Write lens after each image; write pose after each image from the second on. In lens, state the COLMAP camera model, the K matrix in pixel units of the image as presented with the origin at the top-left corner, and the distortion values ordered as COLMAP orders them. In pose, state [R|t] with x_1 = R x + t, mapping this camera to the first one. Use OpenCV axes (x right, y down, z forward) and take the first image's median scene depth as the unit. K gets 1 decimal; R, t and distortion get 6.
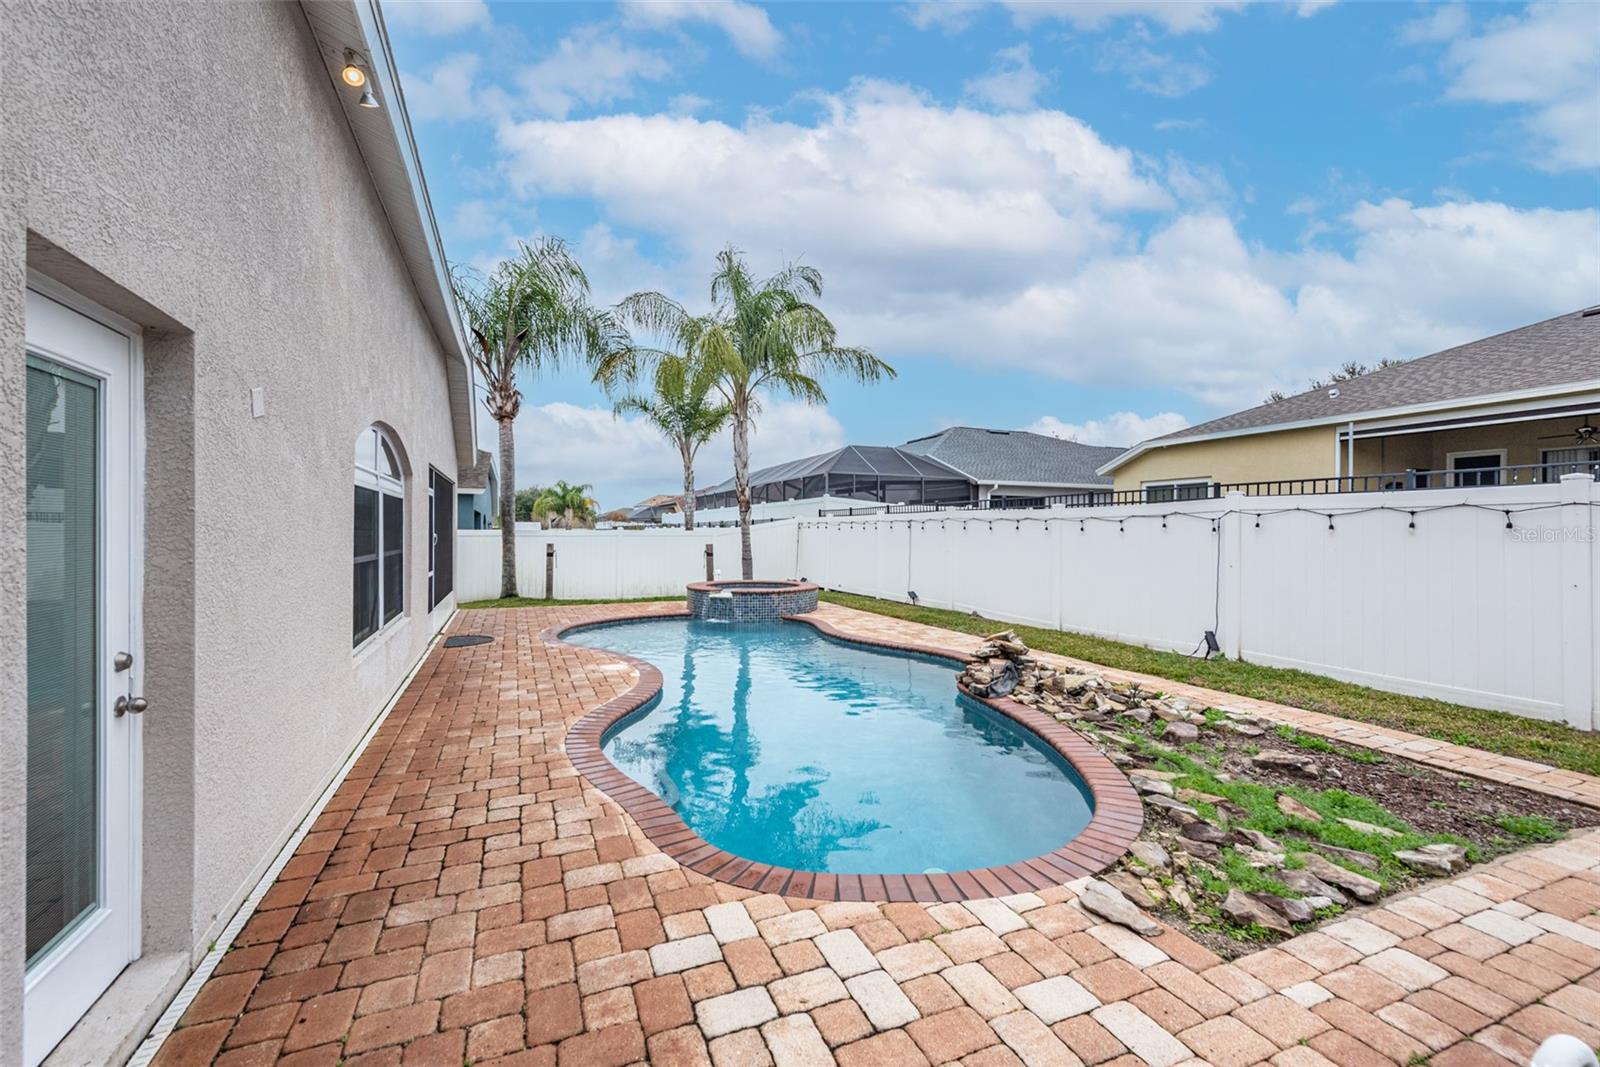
lens RADIAL K [[643.1, 0, 799.9], [0, 643.1, 533.5], [0, 0, 1]] dist [0.009263, -0.000873]
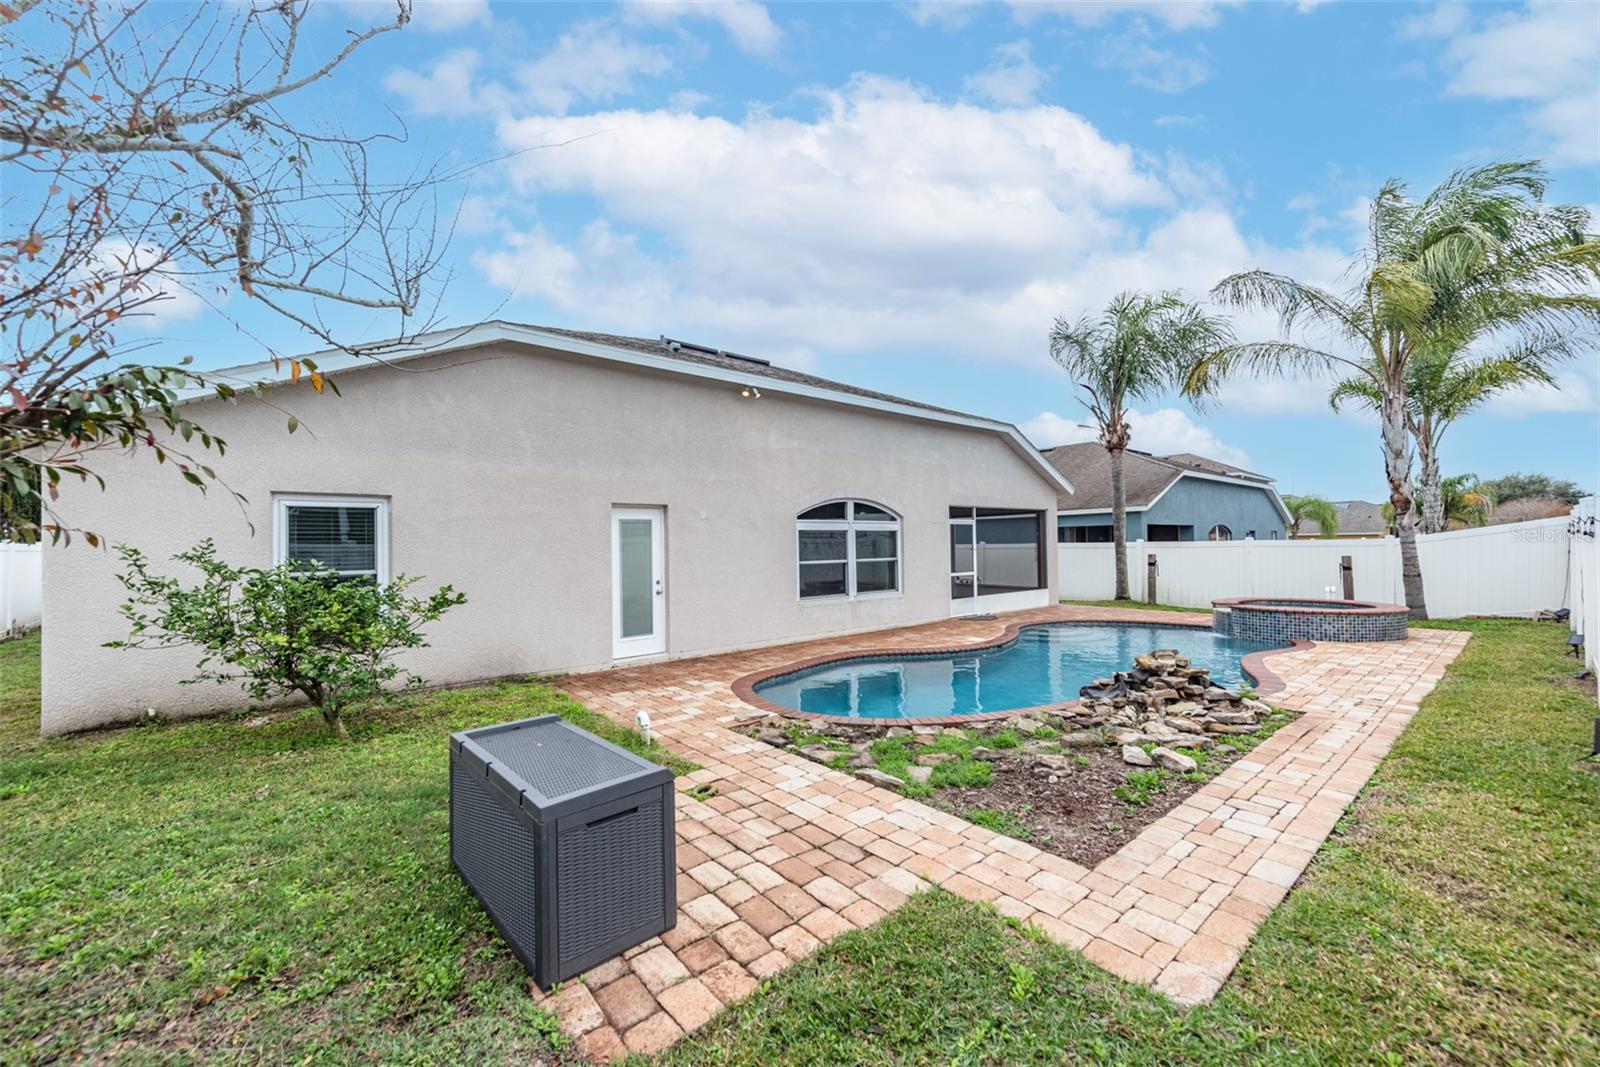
lens RADIAL K [[643.1, 0, 802.1], [0, 643.1, 538.0], [0, 0, 1]] dist [0.009263, -0.000873]
pose [[0.297934, -0.019457, -0.954388, 0.507042], [0.014314, 0.999771, -0.015913, -0.004004], [0.954479, -0.008920, 0.298145, 0.090104]]
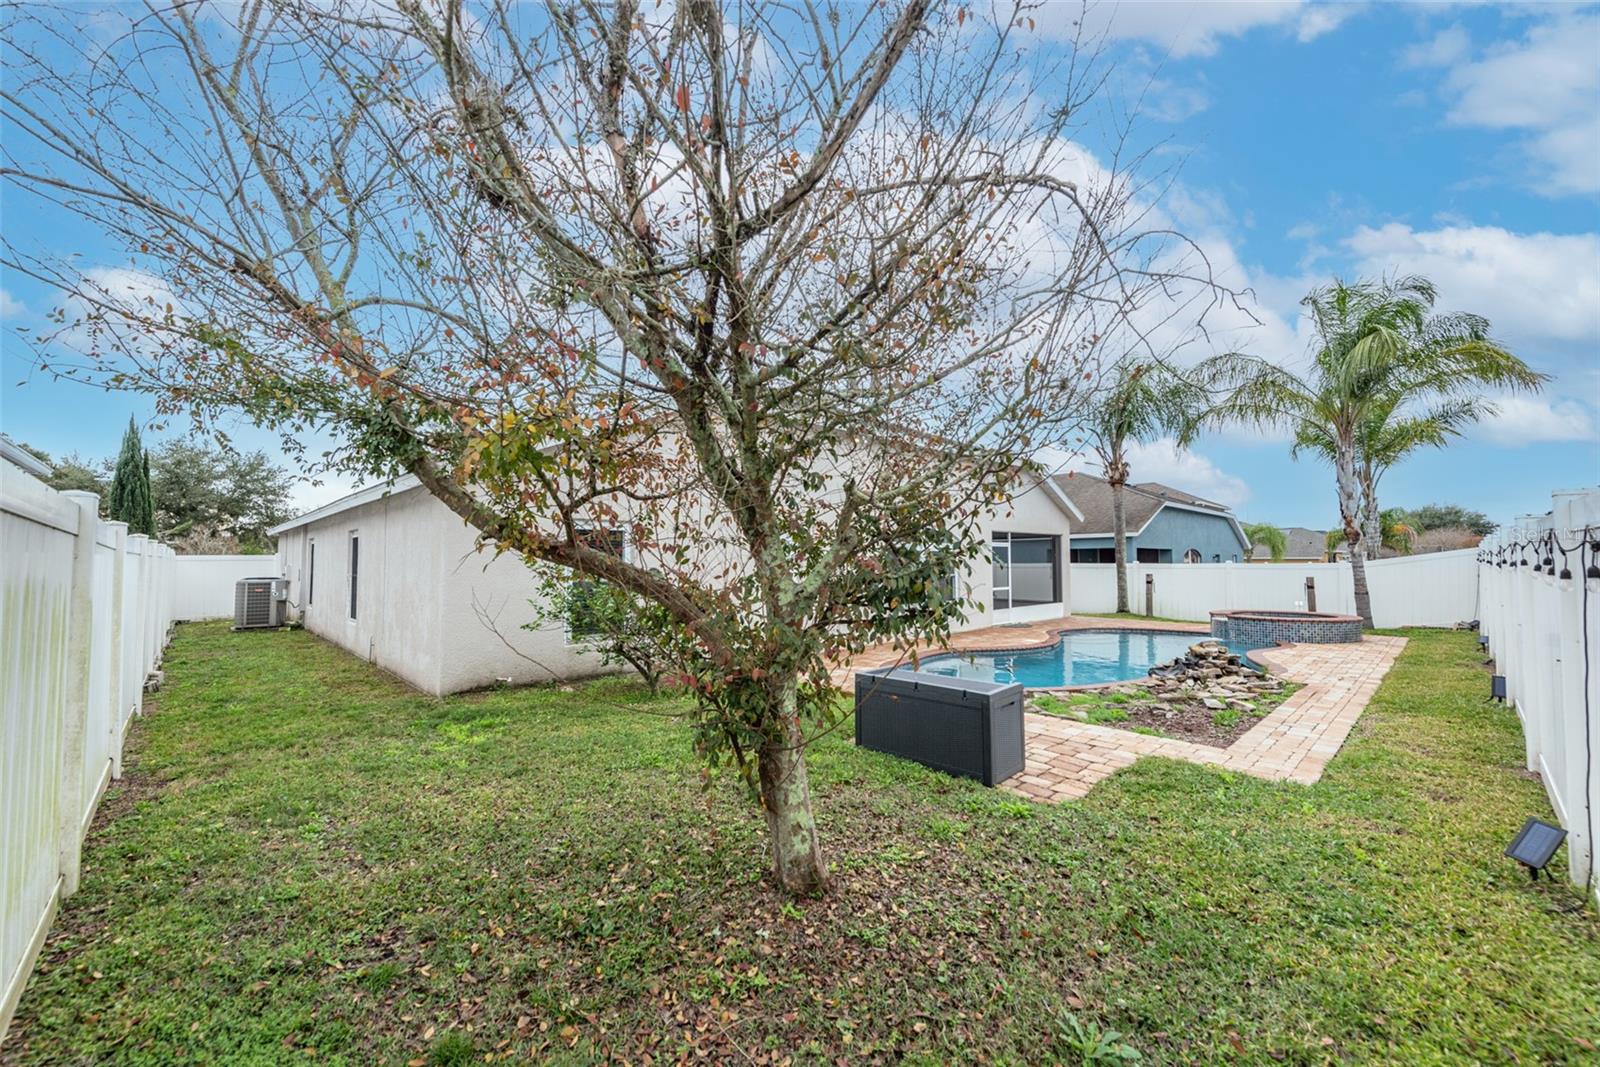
lens RADIAL K [[643.1, 0, 803.8], [0, 643.1, 533.7], [0, 0, 1]] dist [0.009263, -0.000873]
pose [[0.355630, -0.045365, -0.933525, 0.604876], [0.001832, 0.998853, -0.047841, -0.005107], [0.934625, 0.015304, 0.355305, -0.131205]]
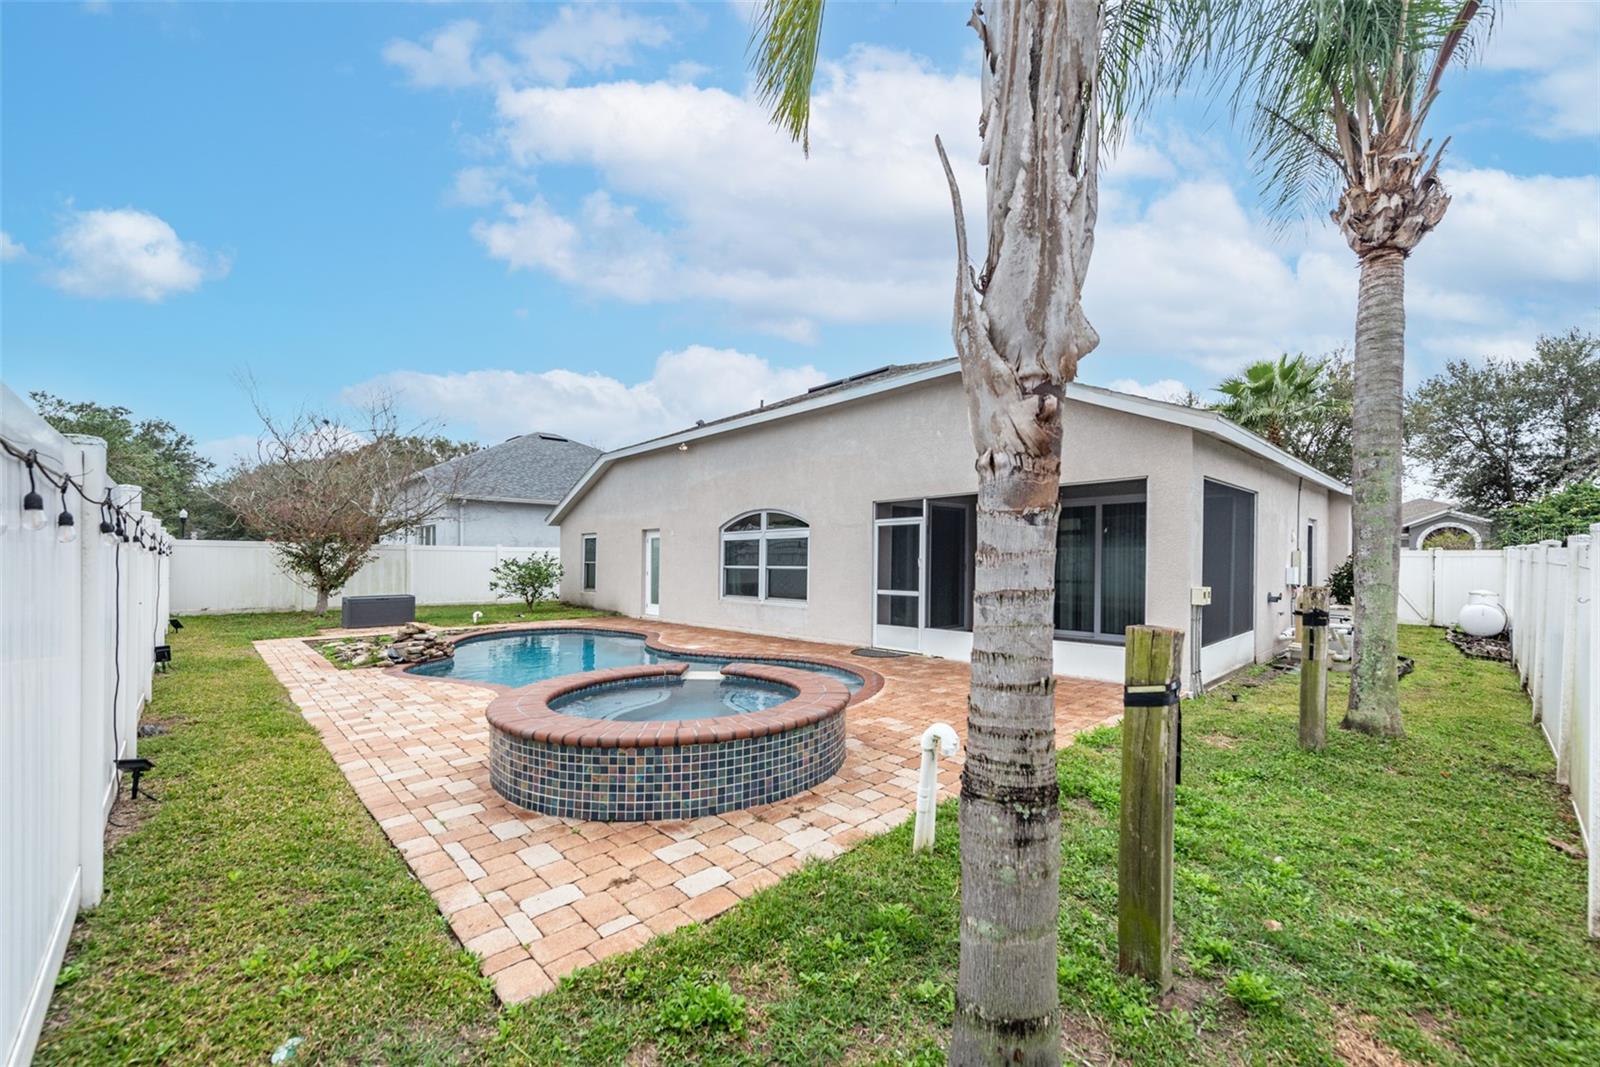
lens RADIAL K [[643.1, 0, 793.7], [0, 643.1, 566.0], [0, 0, 1]] dist [0.009263, -0.000873]
pose [[-0.944301, 0.001452, -0.329080, -0.010544], [-0.002378, 0.999934, 0.011238, 0.000770], [0.329074, 0.011395, -0.944235, 1.260815]]
